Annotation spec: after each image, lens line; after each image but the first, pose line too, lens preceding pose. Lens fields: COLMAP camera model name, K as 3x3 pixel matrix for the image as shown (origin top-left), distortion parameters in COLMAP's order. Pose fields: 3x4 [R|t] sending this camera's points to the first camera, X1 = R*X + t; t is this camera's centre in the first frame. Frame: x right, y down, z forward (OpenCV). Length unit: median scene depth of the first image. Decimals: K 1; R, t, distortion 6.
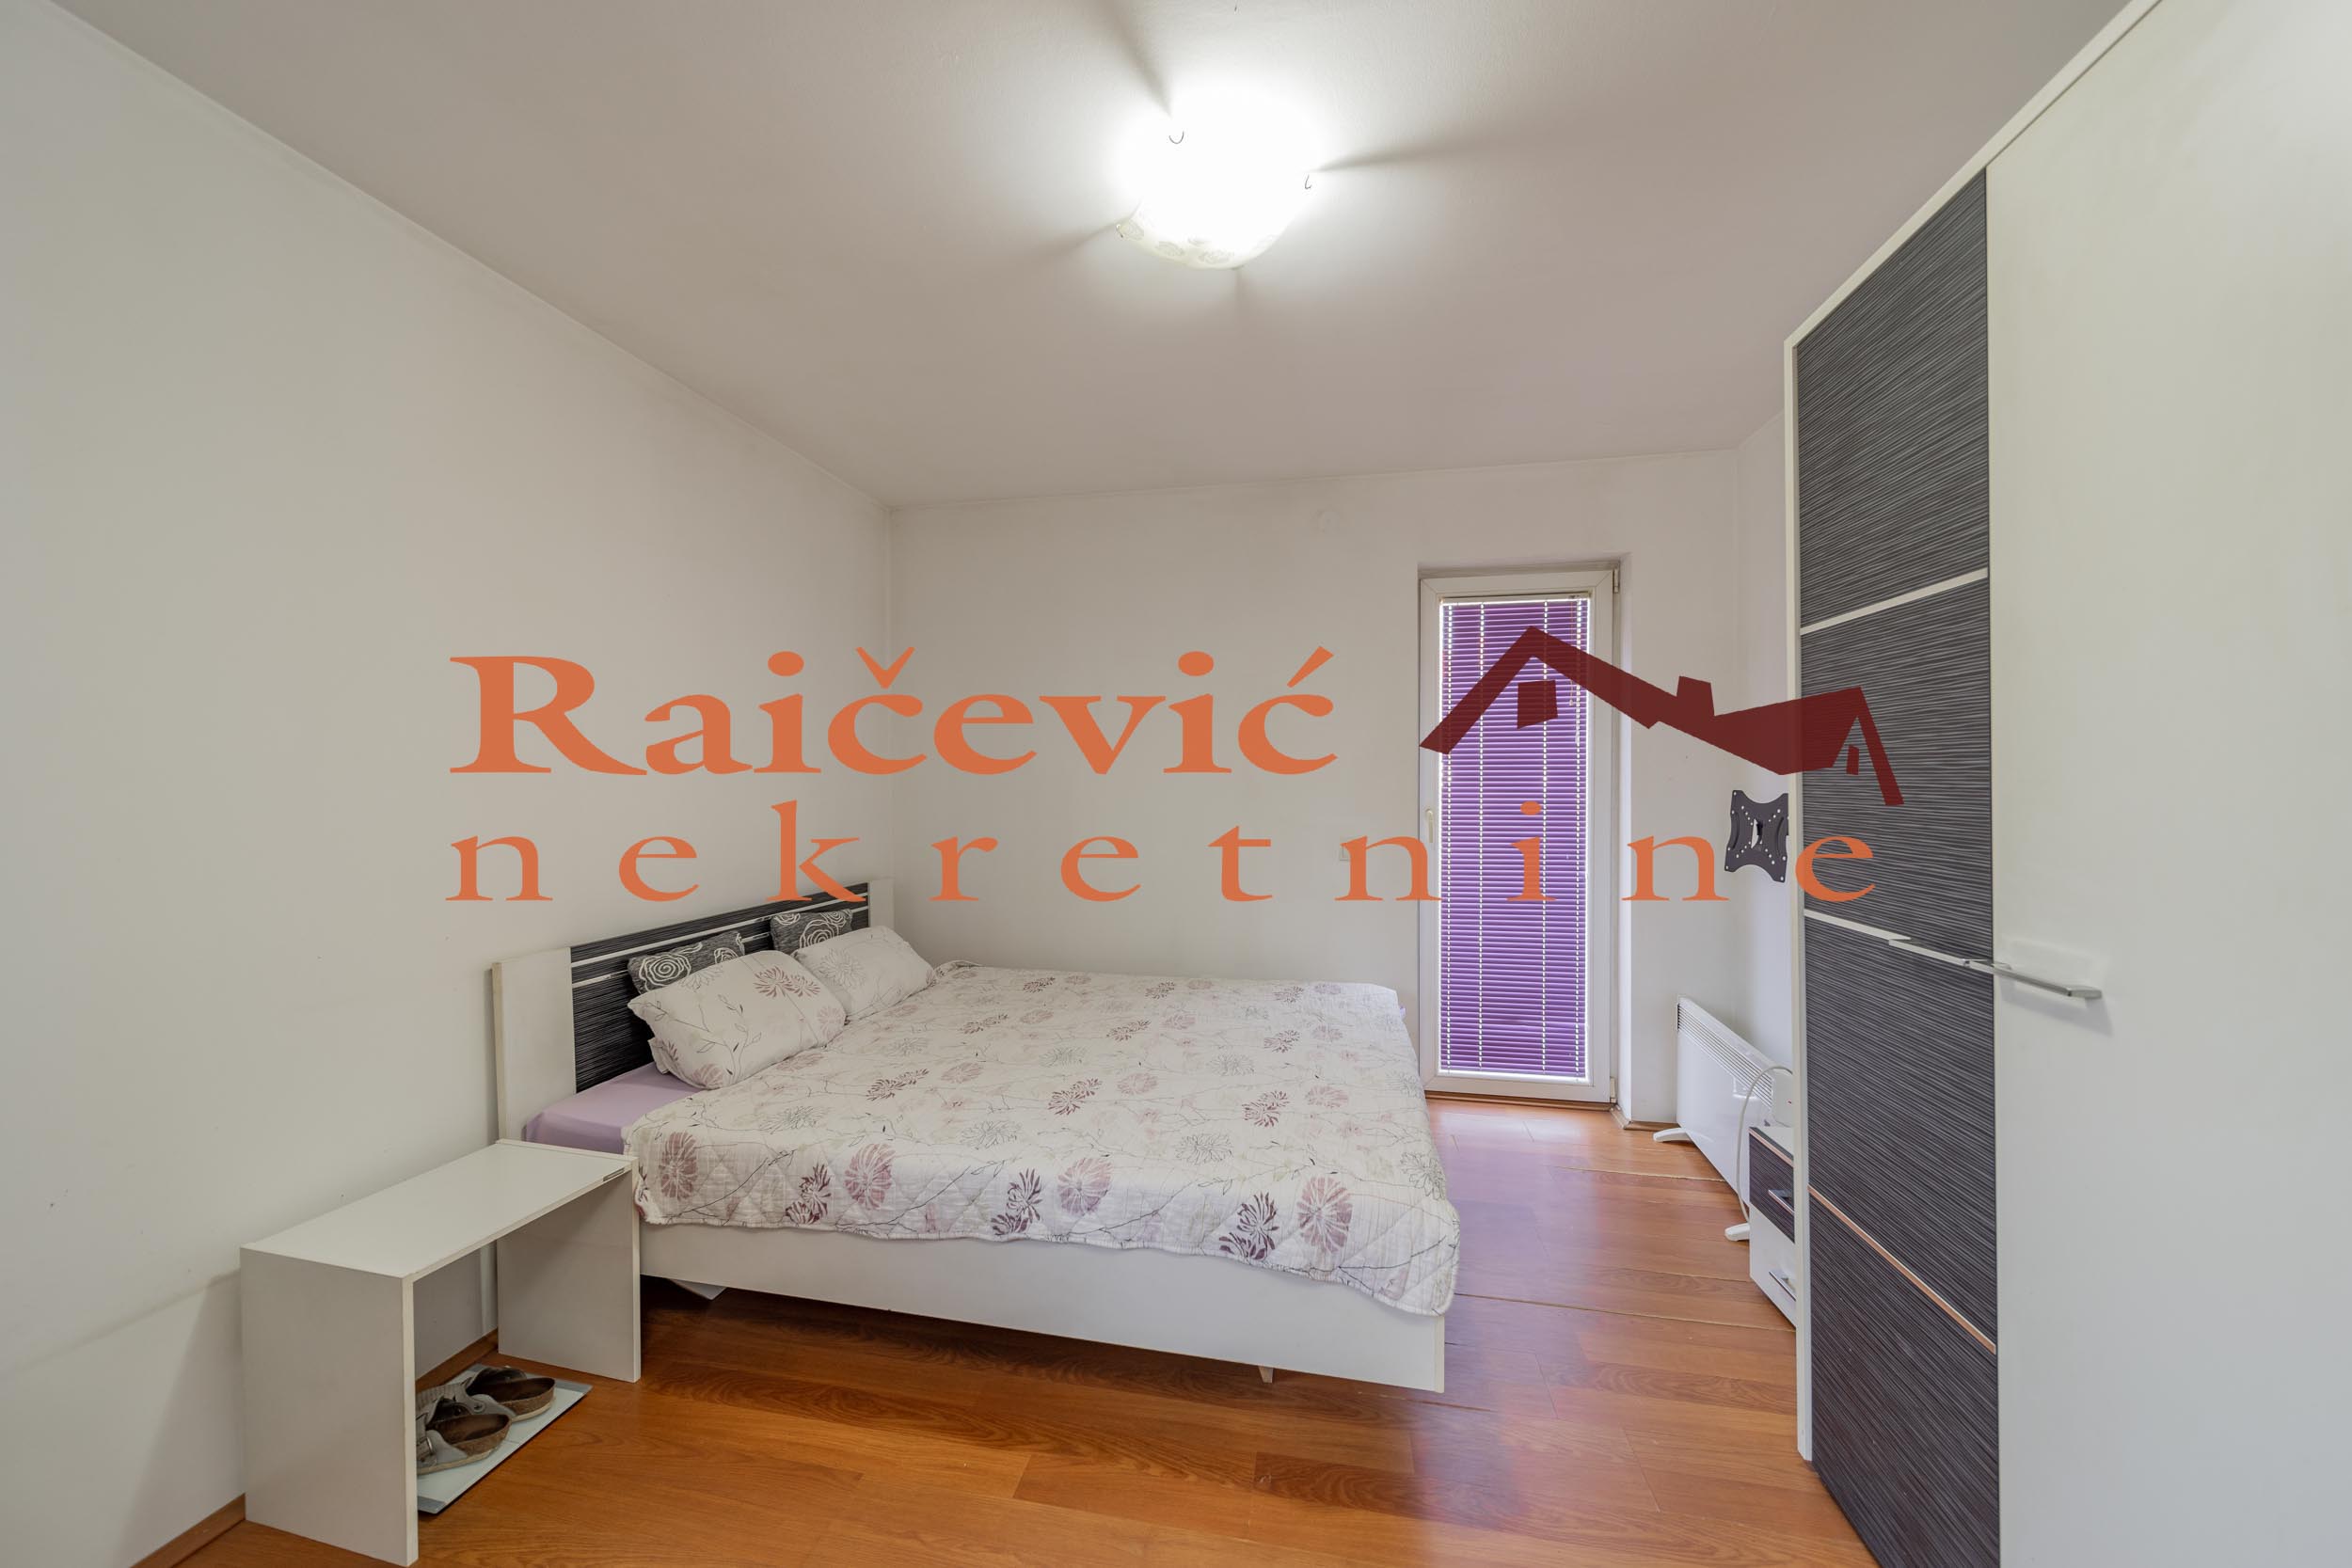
lens RADIAL K [[834.9, 0, 1169.4], [0, 834.9, 787.9], [0, 0, 1]] dist [0.000684, 0.000004]
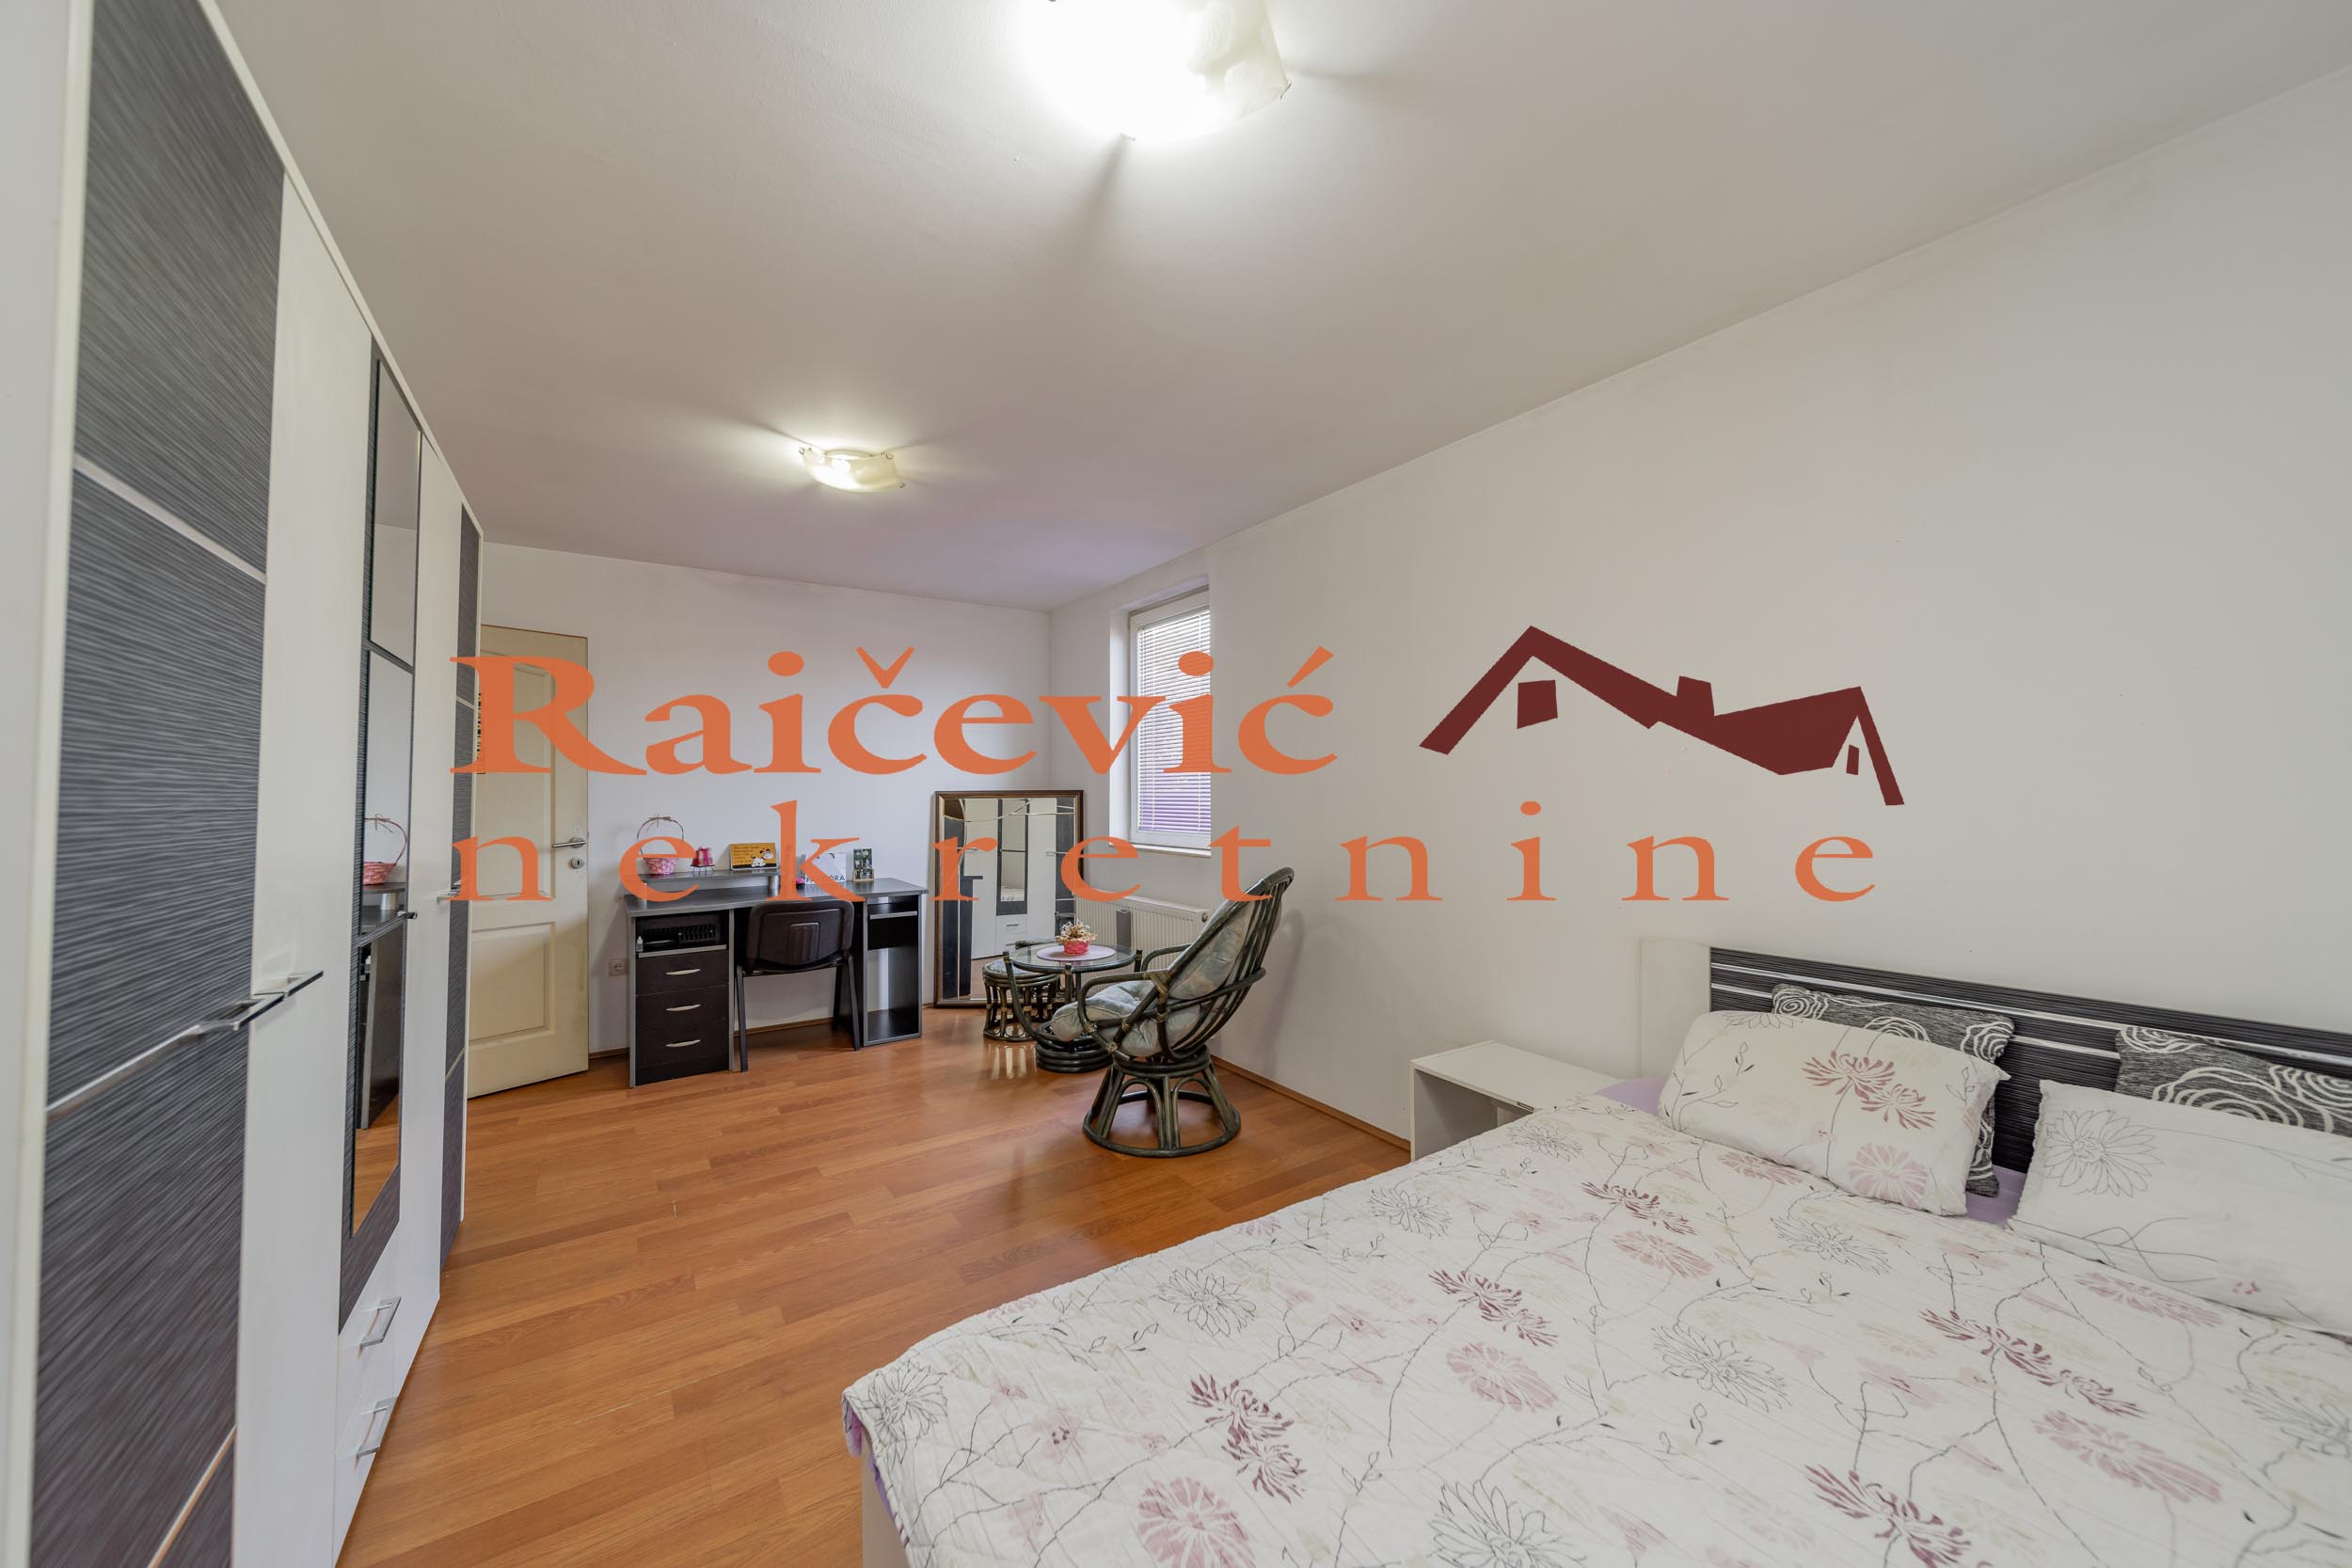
lens RADIAL K [[834.9, 0, 1173.8], [0, 834.9, 776.6], [0, 0, 1]] dist [0.000684, 0.000004]
pose [[-0.704081, -0.005316, -0.710100, 0.450339], [0.004199, 0.999923, -0.011650, -0.010960], [0.710107, -0.011184, -0.704005, 1.165372]]
